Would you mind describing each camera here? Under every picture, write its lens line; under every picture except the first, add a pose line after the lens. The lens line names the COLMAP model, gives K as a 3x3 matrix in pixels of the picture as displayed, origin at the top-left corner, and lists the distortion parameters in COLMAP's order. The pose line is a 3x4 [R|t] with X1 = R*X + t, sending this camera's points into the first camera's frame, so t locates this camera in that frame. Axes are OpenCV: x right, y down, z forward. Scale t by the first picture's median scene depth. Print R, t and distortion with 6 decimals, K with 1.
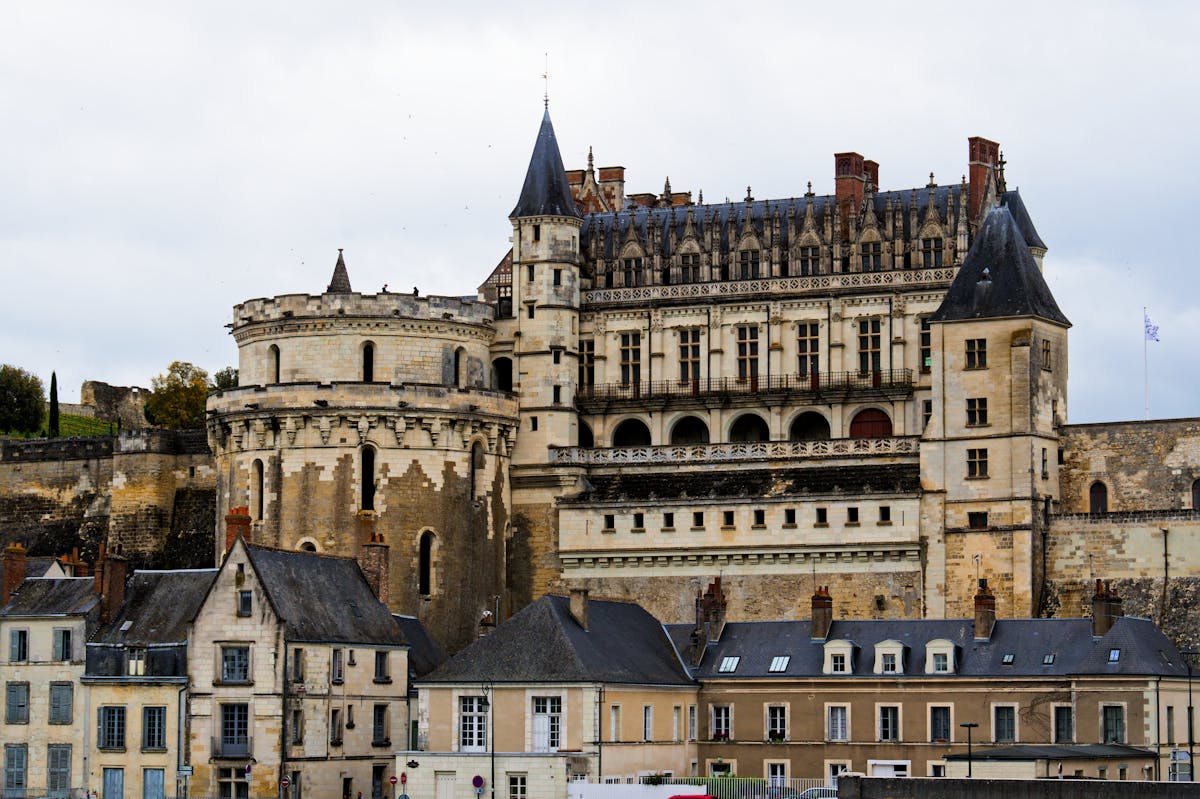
lens RADIAL K [[2914.0, 0, 600.0], [0, 2914.0, 399.5], [0, 0, 1]] dist [-0.057624, 0.194160]
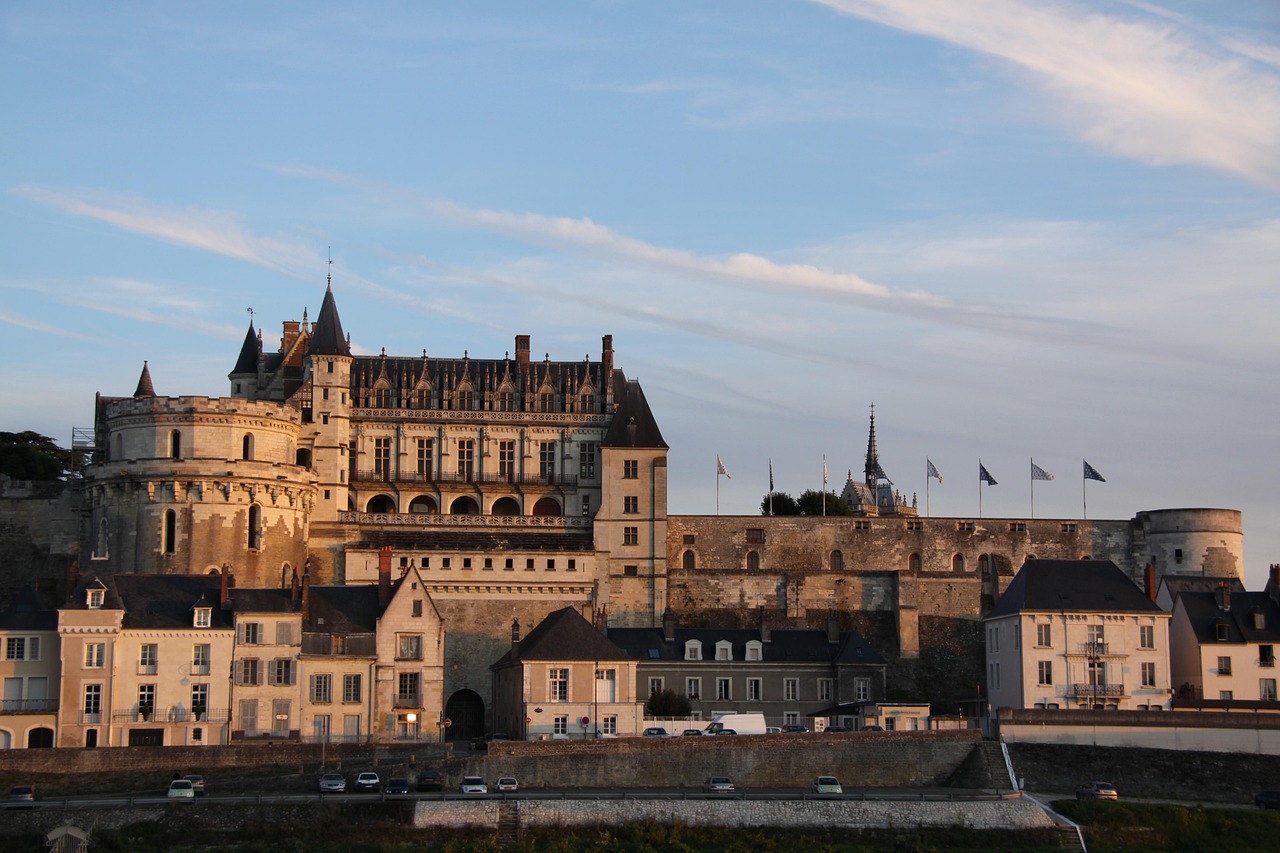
lens RADIAL K [[2270.3, 0, 640.0], [0, 2270.3, 426.5], [0, 0, 1]] dist [0.243517, 0.062298]
pose [[0.825234, 0.073792, 0.559950, -0.568767], [-0.060563, 0.997273, -0.042168, 0.013734], [-0.561535, 0.000886, 0.827453, -0.062911]]
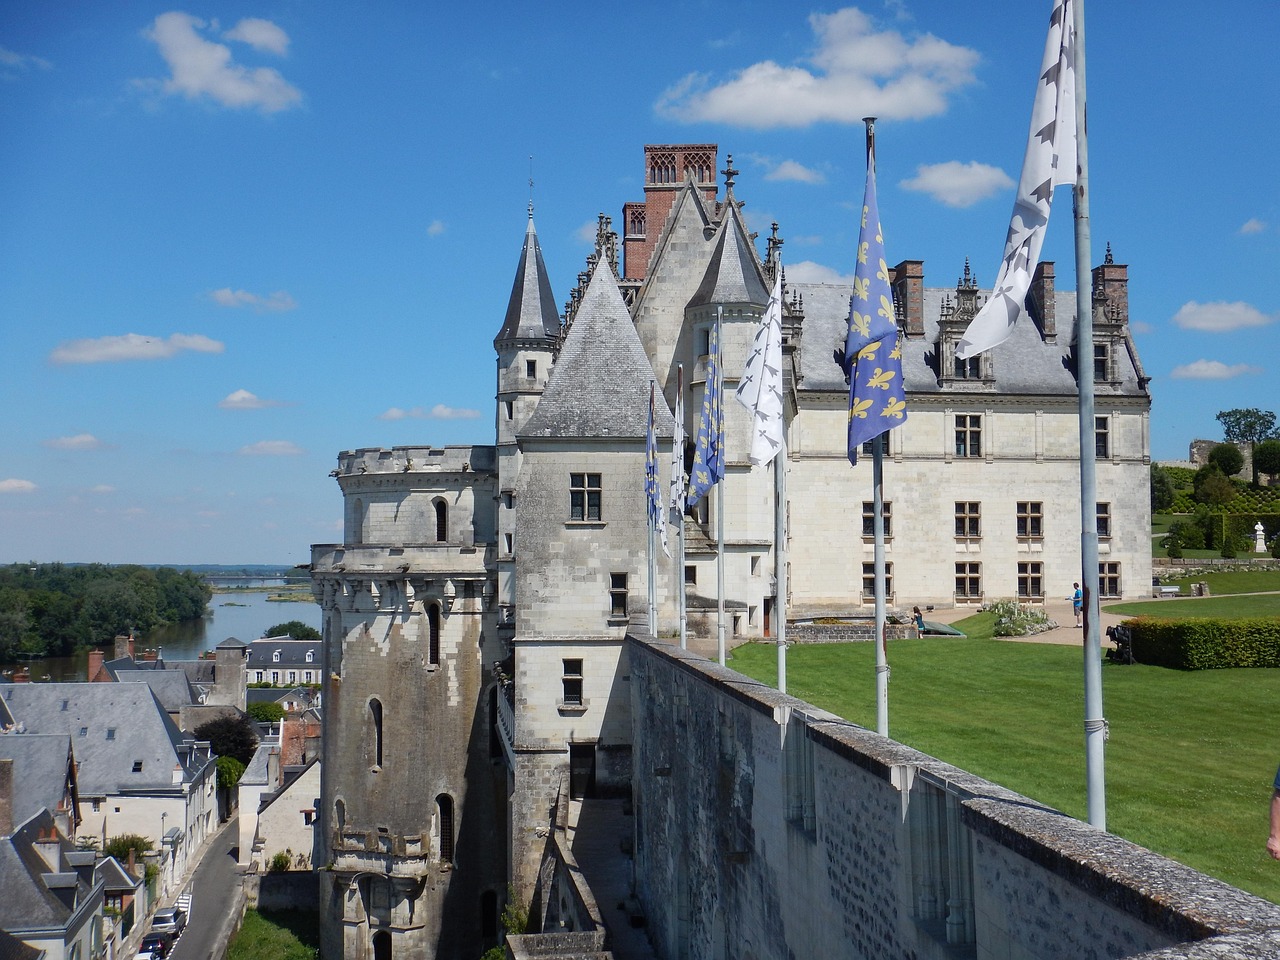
lens RADIAL K [[1305.1, 0, 640.0], [0, 1305.1, 480.0], [0, 0, 1]] dist [-0.001097, -0.000768]
pose [[0.576893, -0.056580, -0.814858, 0.343367], [0.090800, 0.995857, -0.004864, -0.016083], [0.811757, -0.071183, 0.579641, 0.831403]]
